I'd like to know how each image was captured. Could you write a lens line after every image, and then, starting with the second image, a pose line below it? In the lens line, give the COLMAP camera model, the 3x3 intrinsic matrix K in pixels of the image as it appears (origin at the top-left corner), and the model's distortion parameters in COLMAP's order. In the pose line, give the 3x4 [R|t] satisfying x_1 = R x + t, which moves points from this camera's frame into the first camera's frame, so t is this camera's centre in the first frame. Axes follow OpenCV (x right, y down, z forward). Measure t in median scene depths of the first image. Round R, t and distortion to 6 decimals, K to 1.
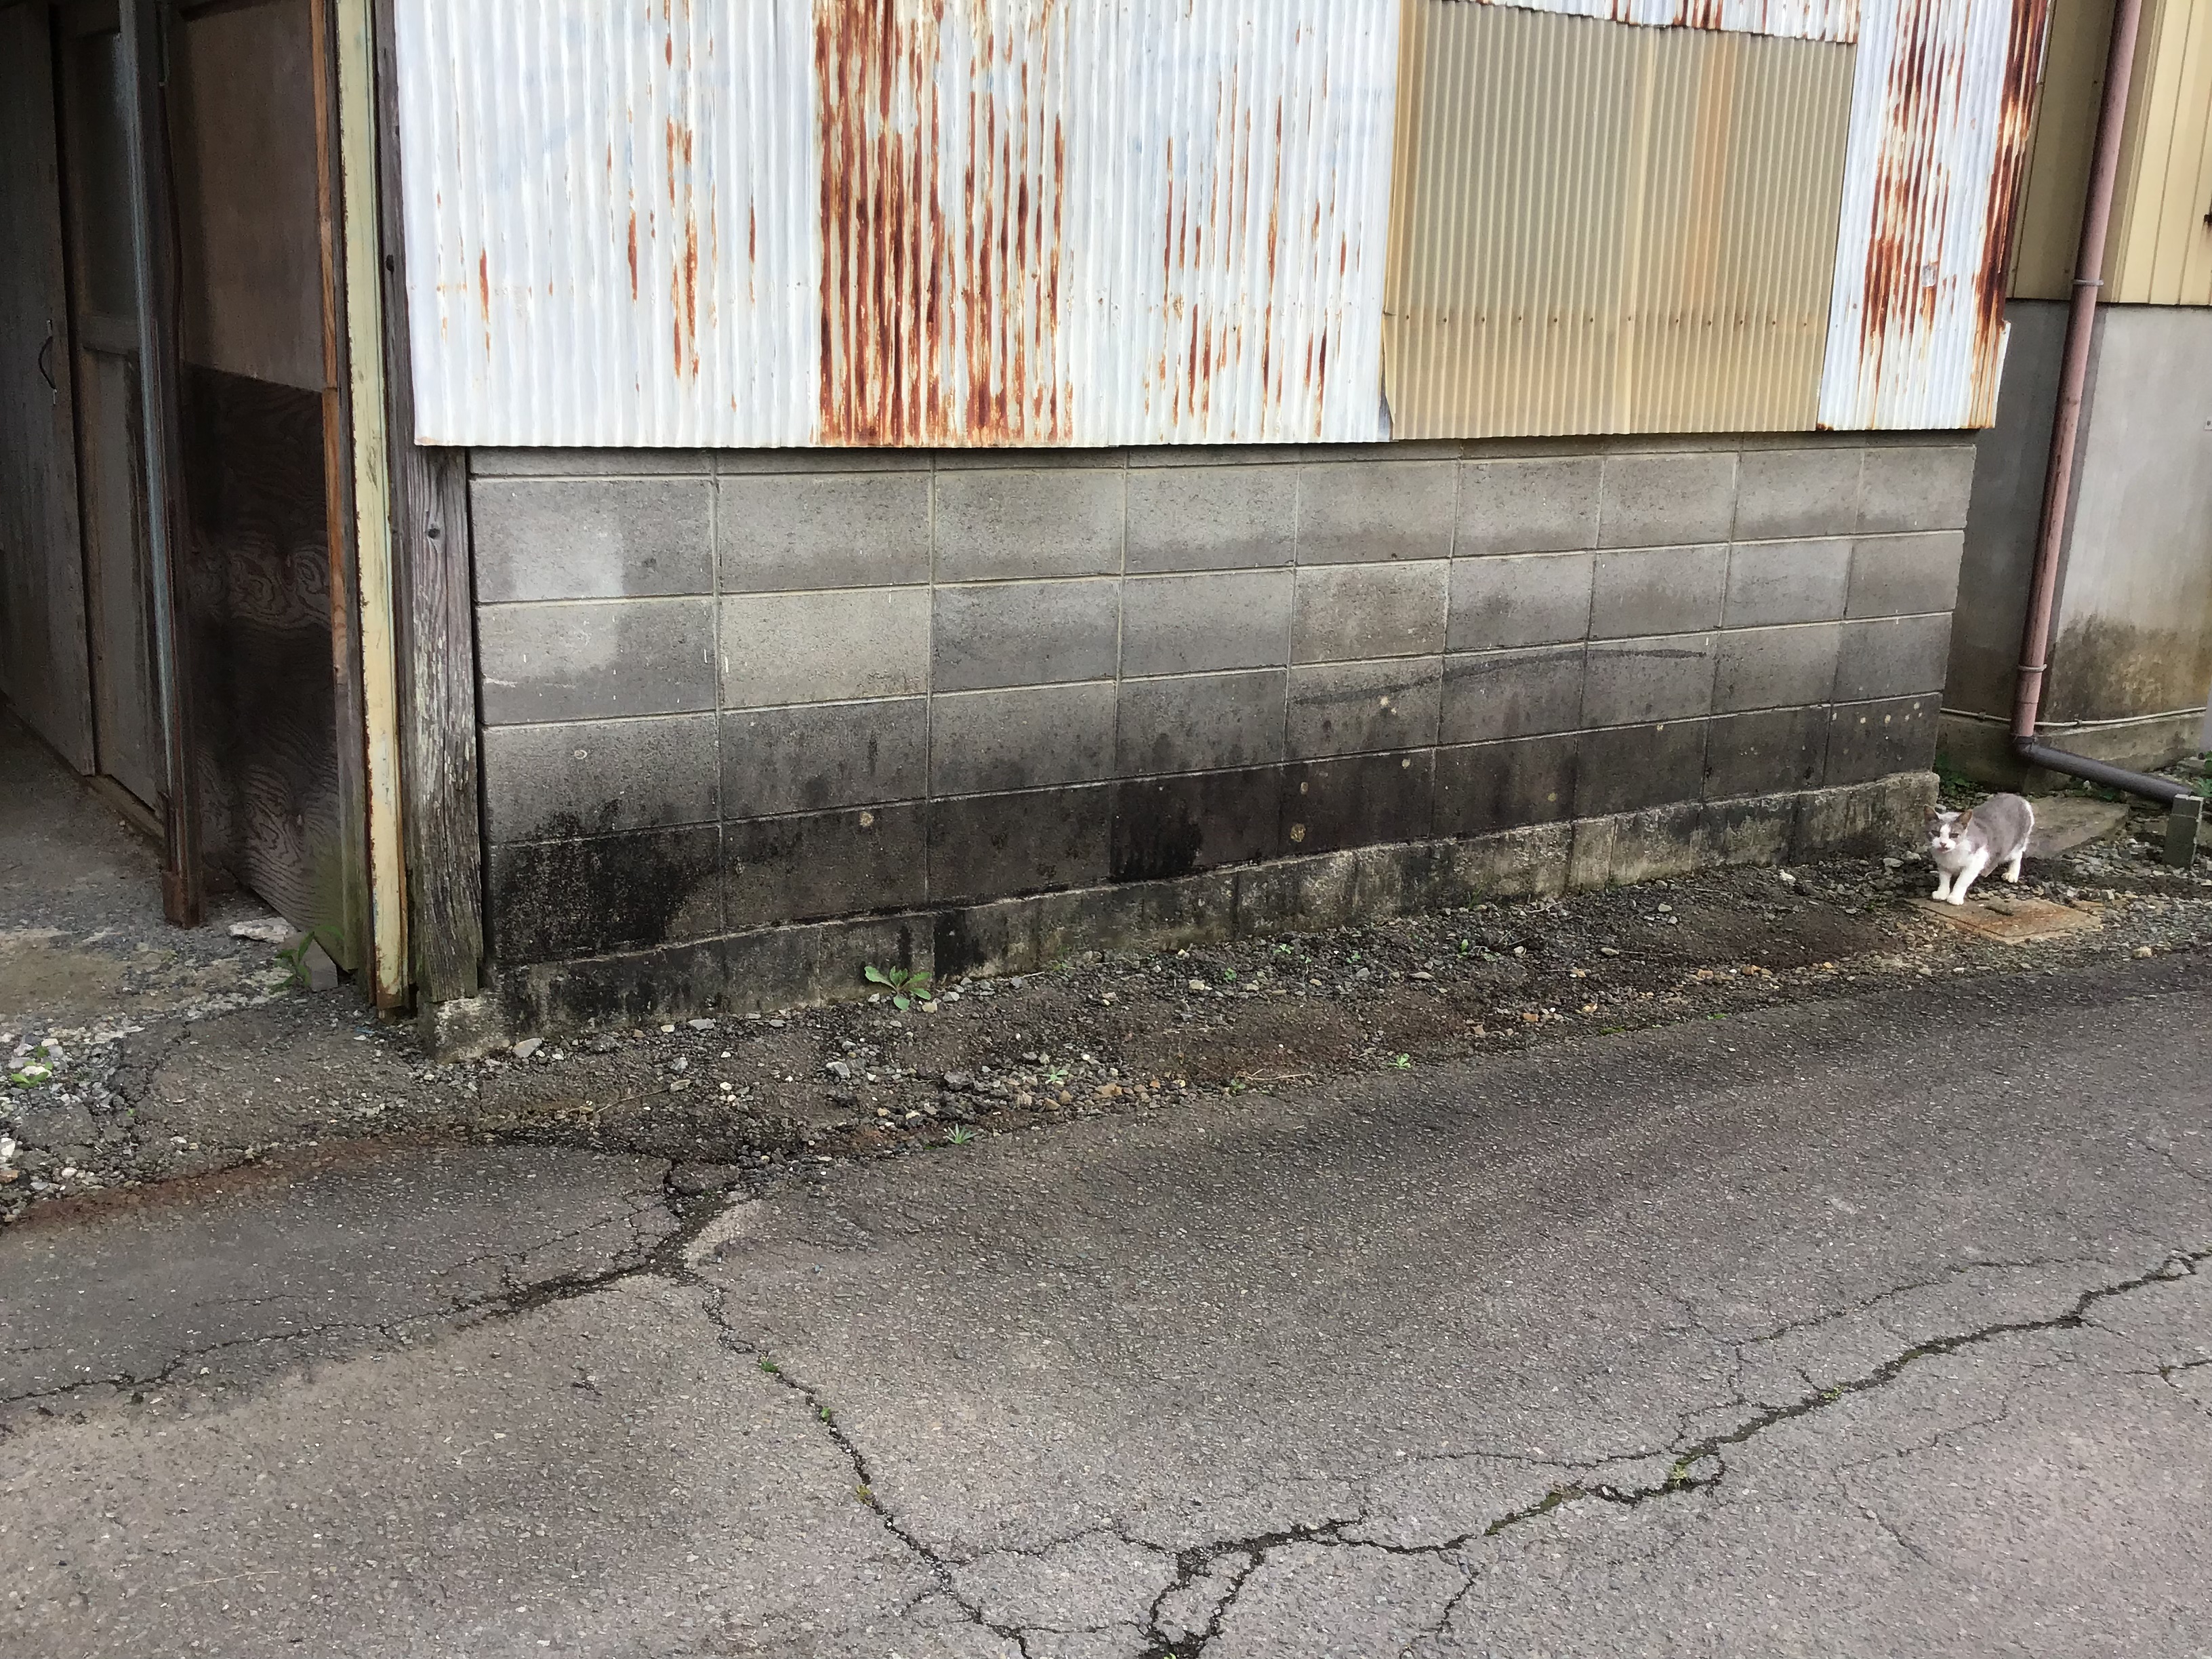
lens RADIAL K [[1960.2, 0, 1099.2], [0, 1960.2, 818.7], [0, 0, 1]] dist [0.112858, -0.236854]
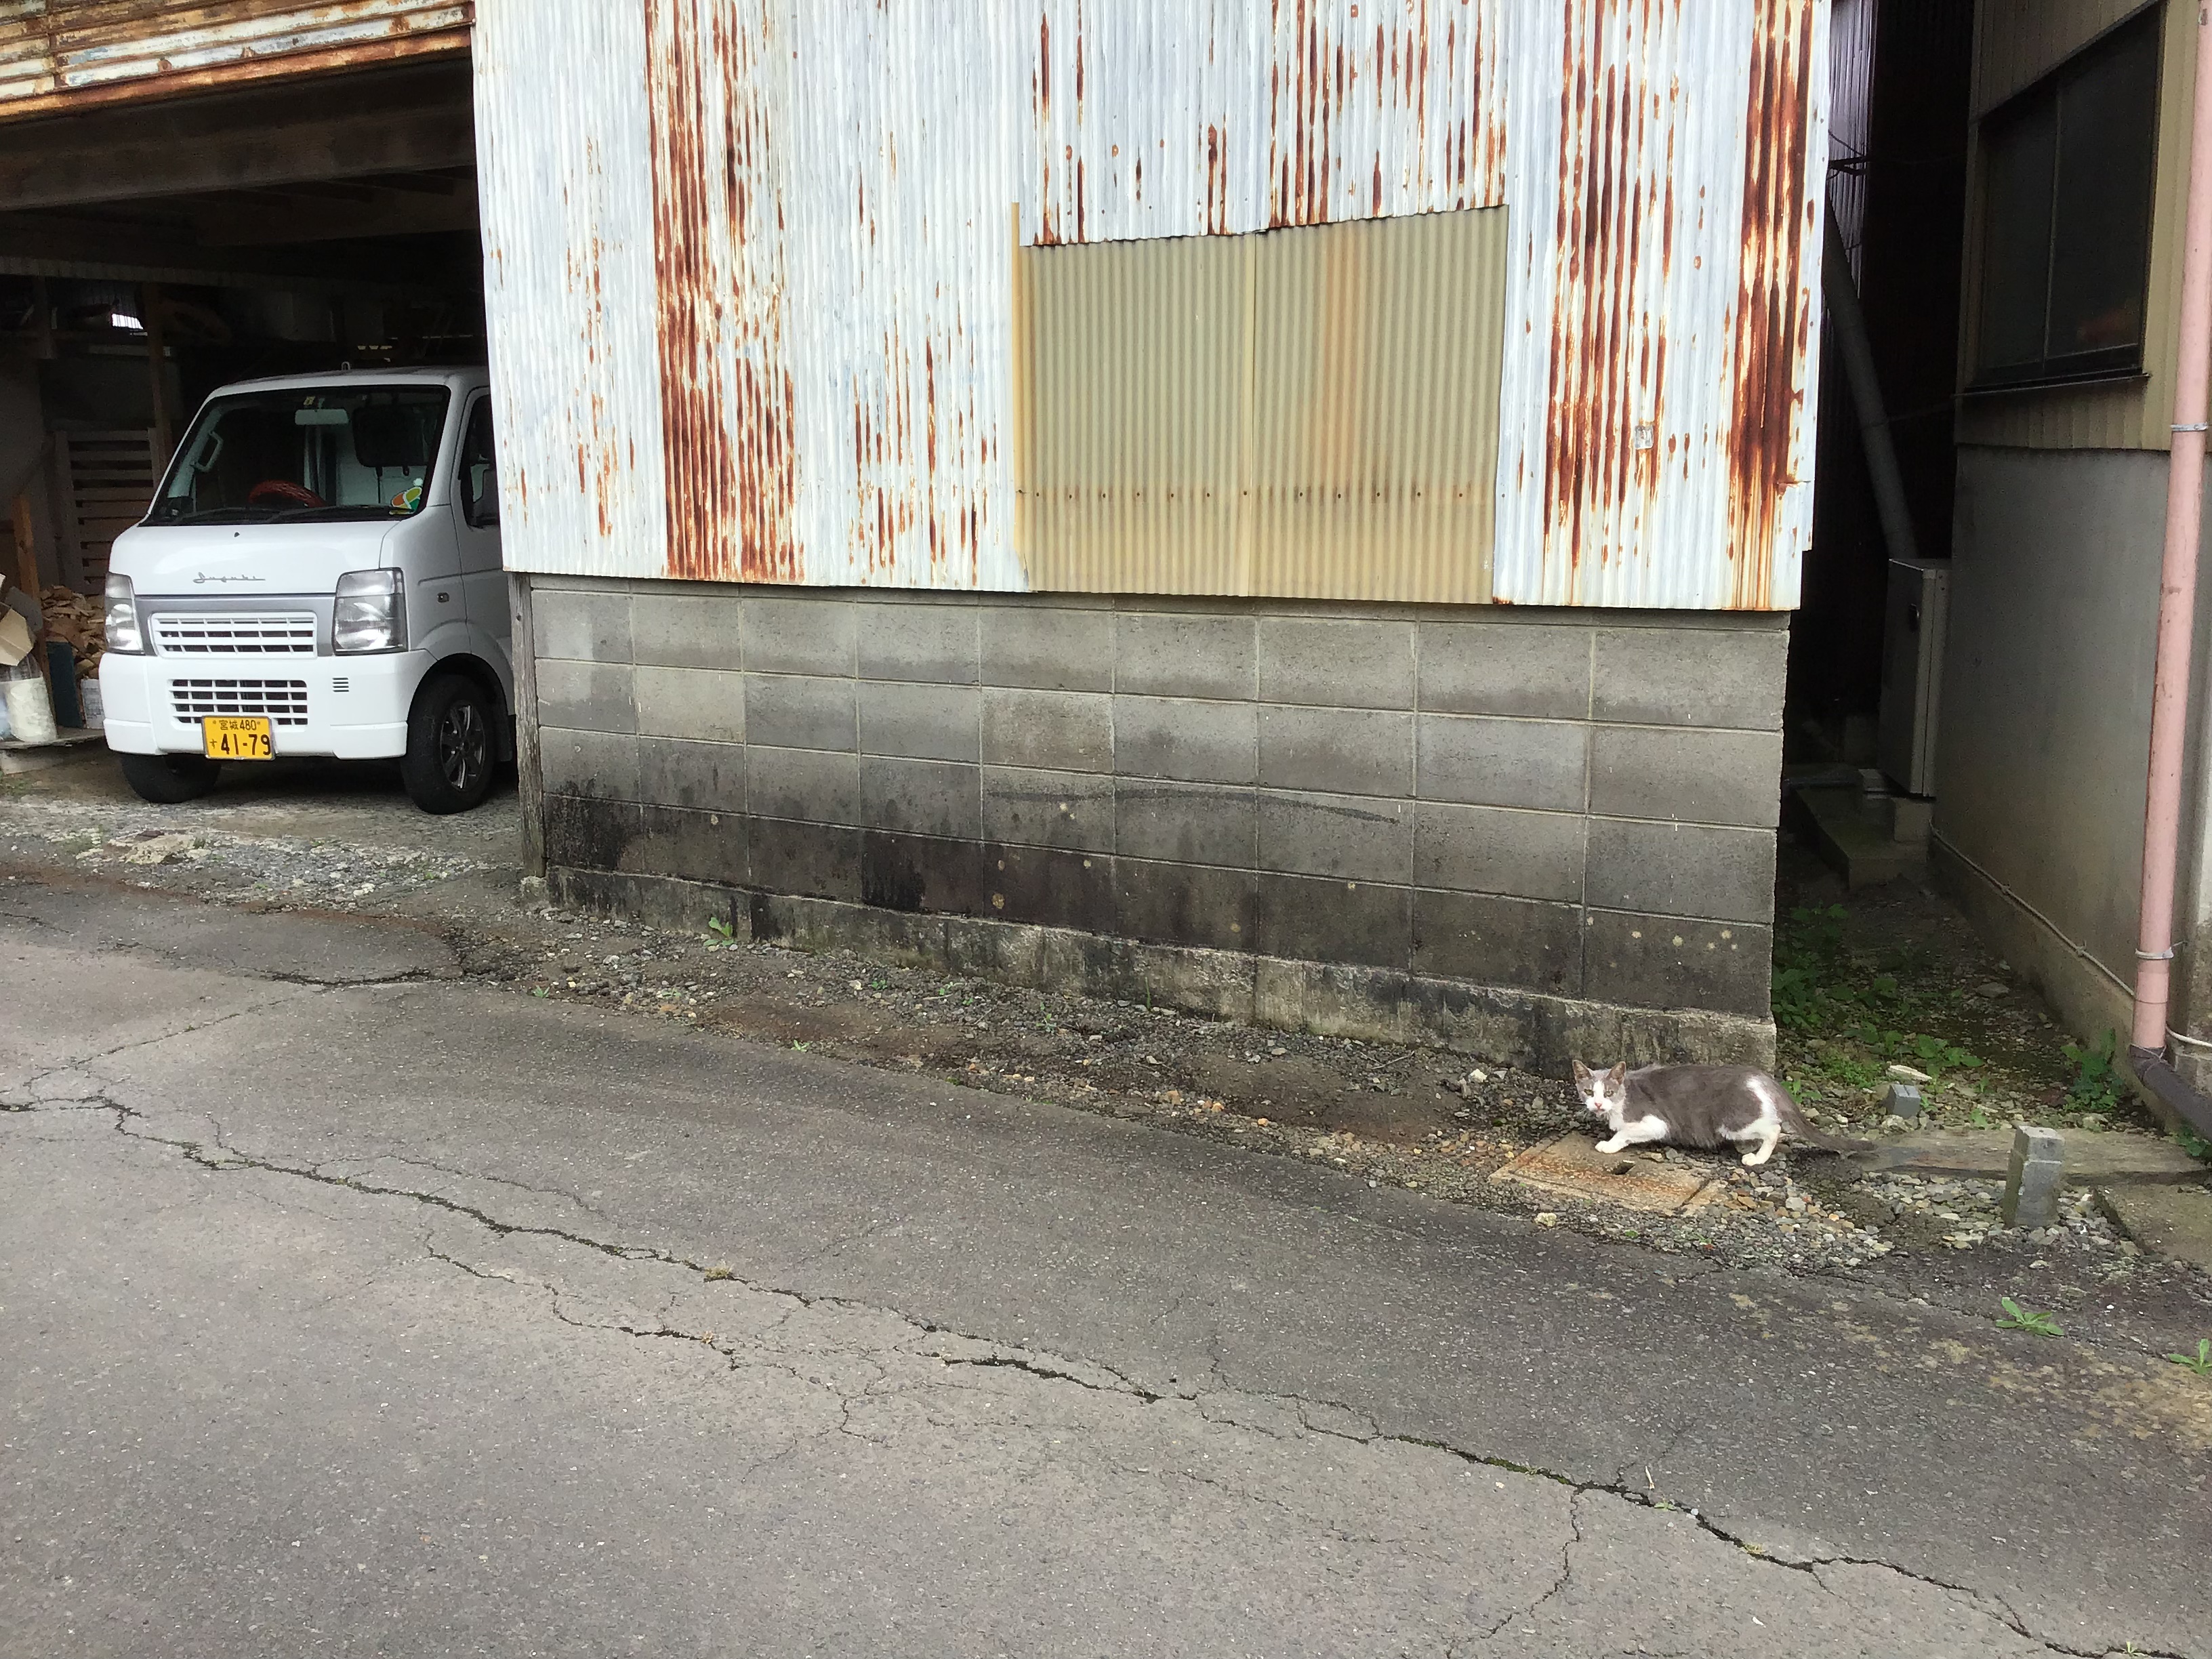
lens RADIAL K [[1960.2, 0, 1099.2], [0, 1960.2, 818.7], [0, 0, 1]] dist [0.112858, -0.236854]
pose [[0.502711, 0.122715, -0.855700, 1.236038], [-0.202003, 0.979144, 0.021744, -0.086870], [0.840522, 0.161923, 0.517015, 0.417165]]
